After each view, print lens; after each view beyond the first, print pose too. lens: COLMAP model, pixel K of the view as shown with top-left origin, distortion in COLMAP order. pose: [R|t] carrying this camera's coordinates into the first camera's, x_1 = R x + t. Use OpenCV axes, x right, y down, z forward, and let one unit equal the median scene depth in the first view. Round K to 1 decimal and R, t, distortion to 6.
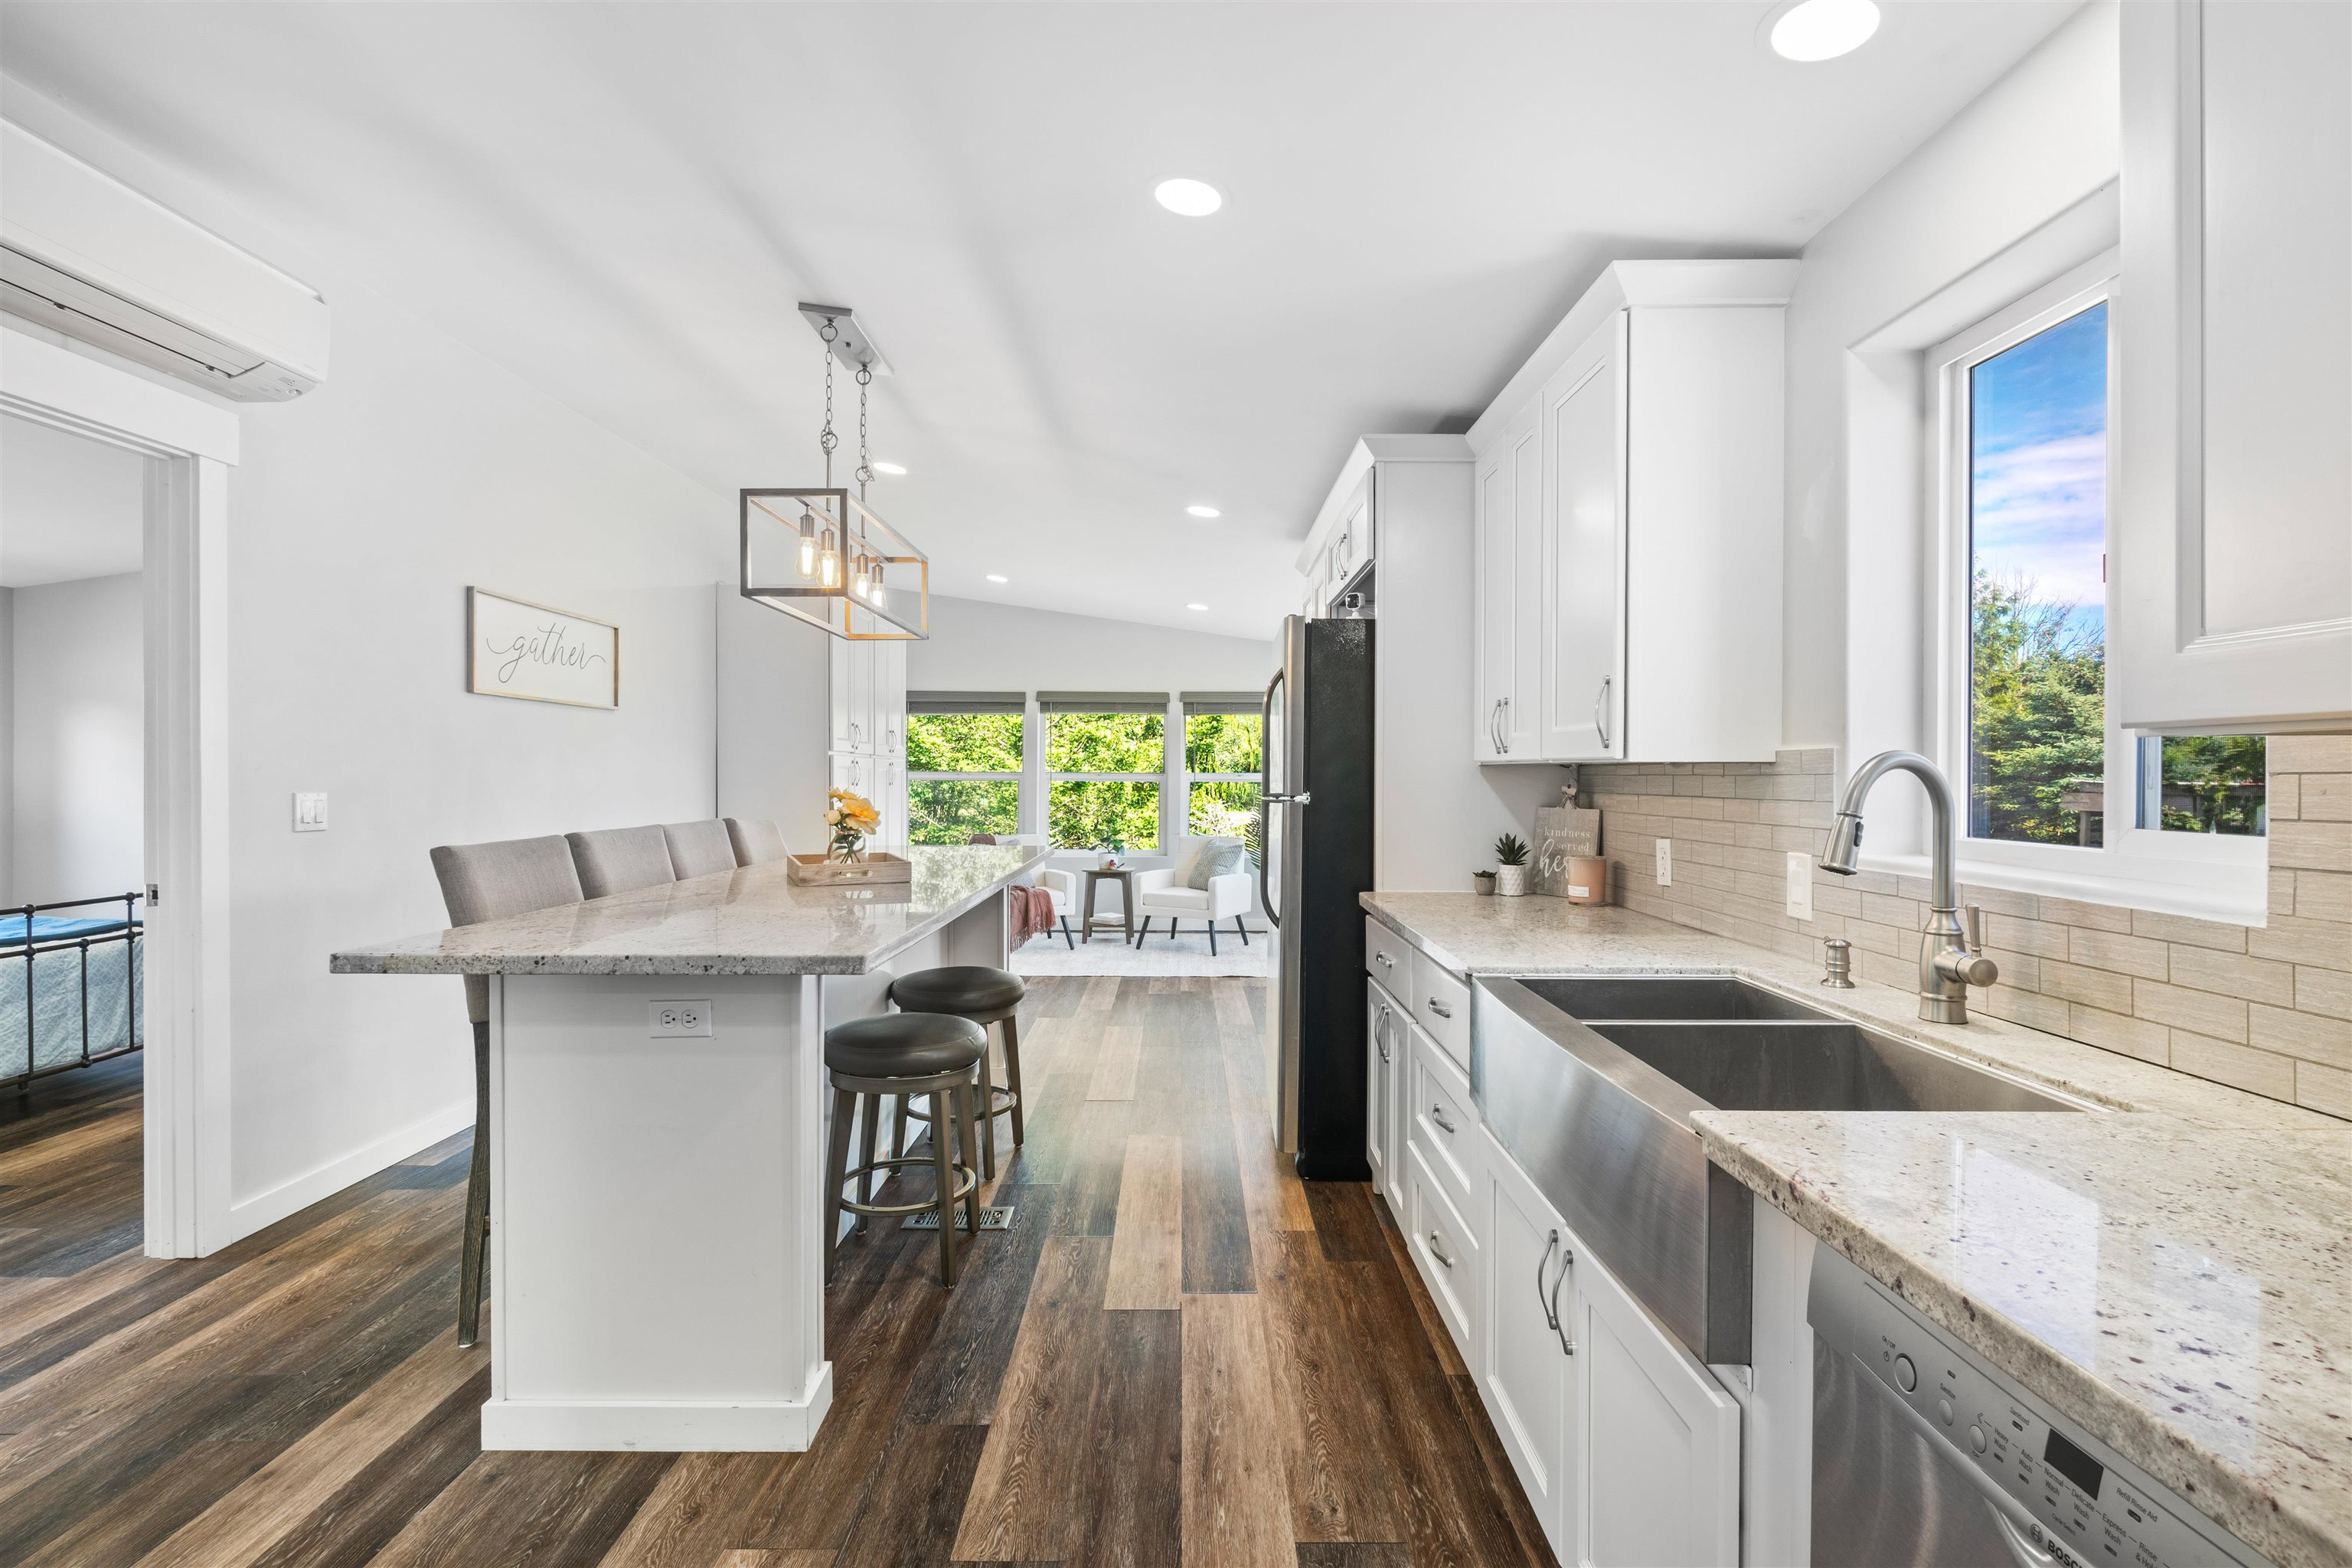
lens RADIAL K [[1086.8, 0, 1180.7], [0, 1086.8, 785.3], [0, 0, 1]] dist [-0.007411, 0.000772]
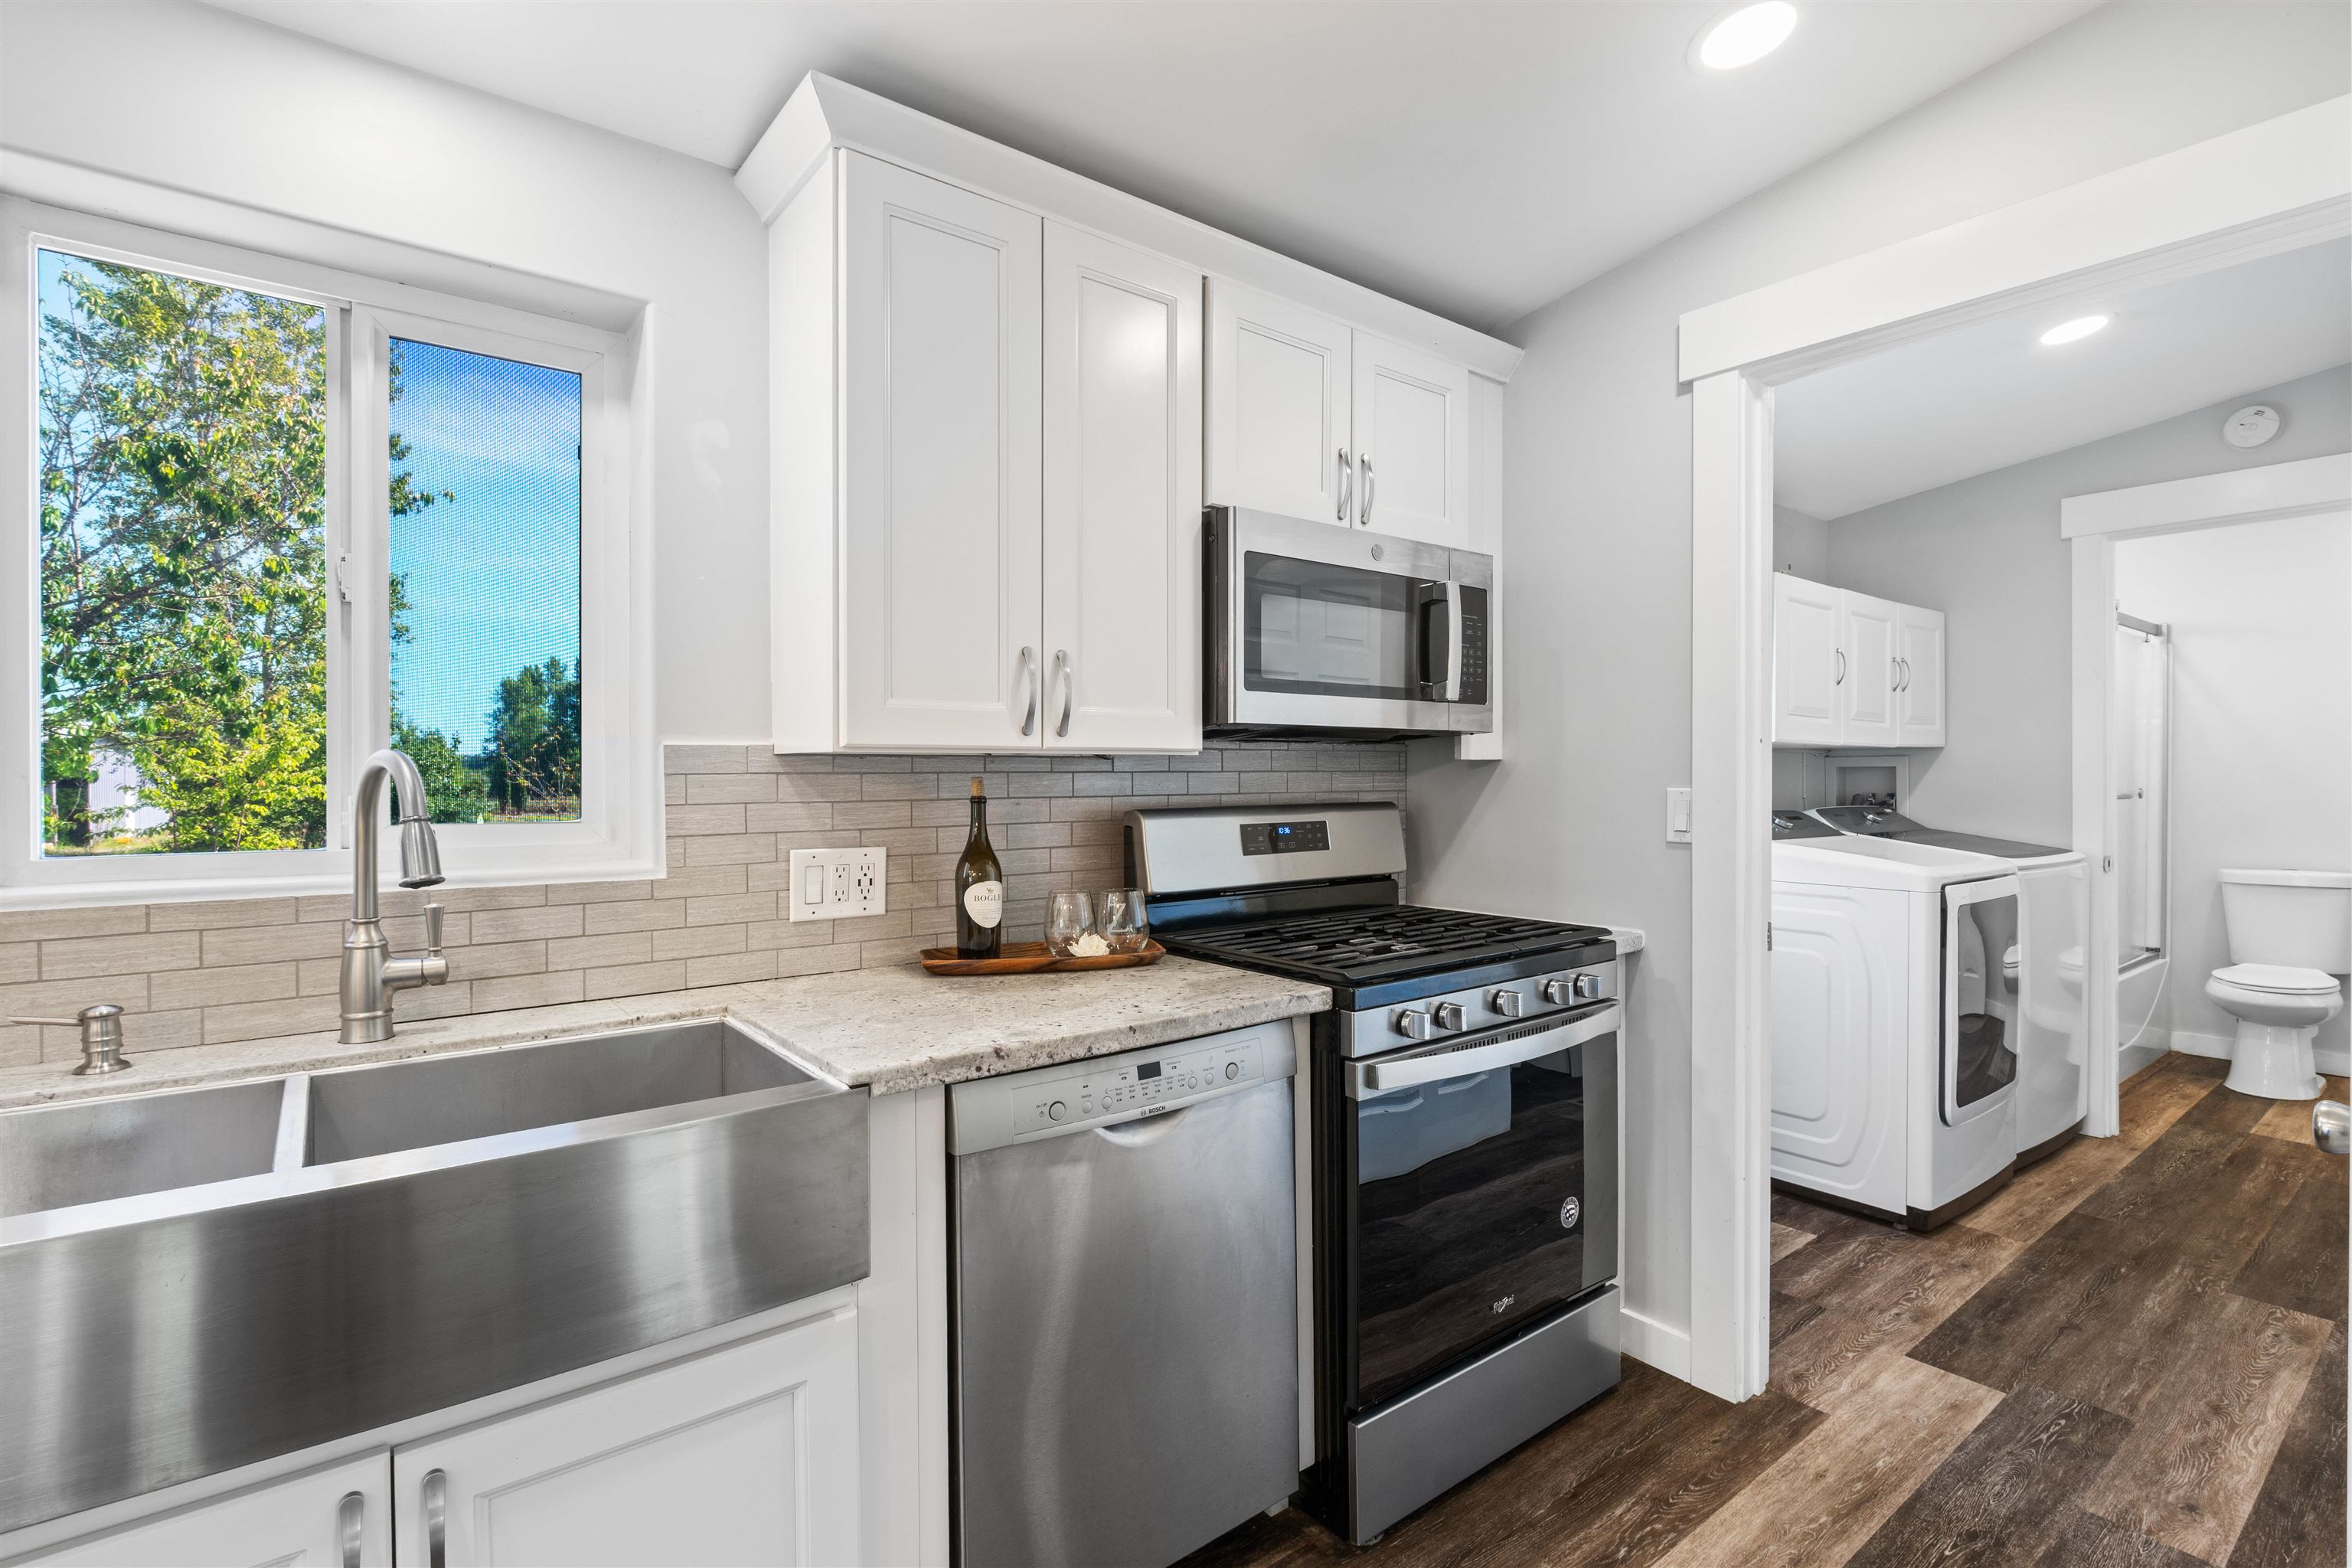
lens RADIAL K [[1086.8, 0, 1194.2], [0, 1086.8, 781.5], [0, 0, 1]] dist [-0.007411, 0.000772]
pose [[-0.621147, -0.004842, 0.783679, -0.239673], [0.008288, 0.999884, 0.012746, -0.005253], [-0.783650, 0.014412, -0.621035, 0.532475]]
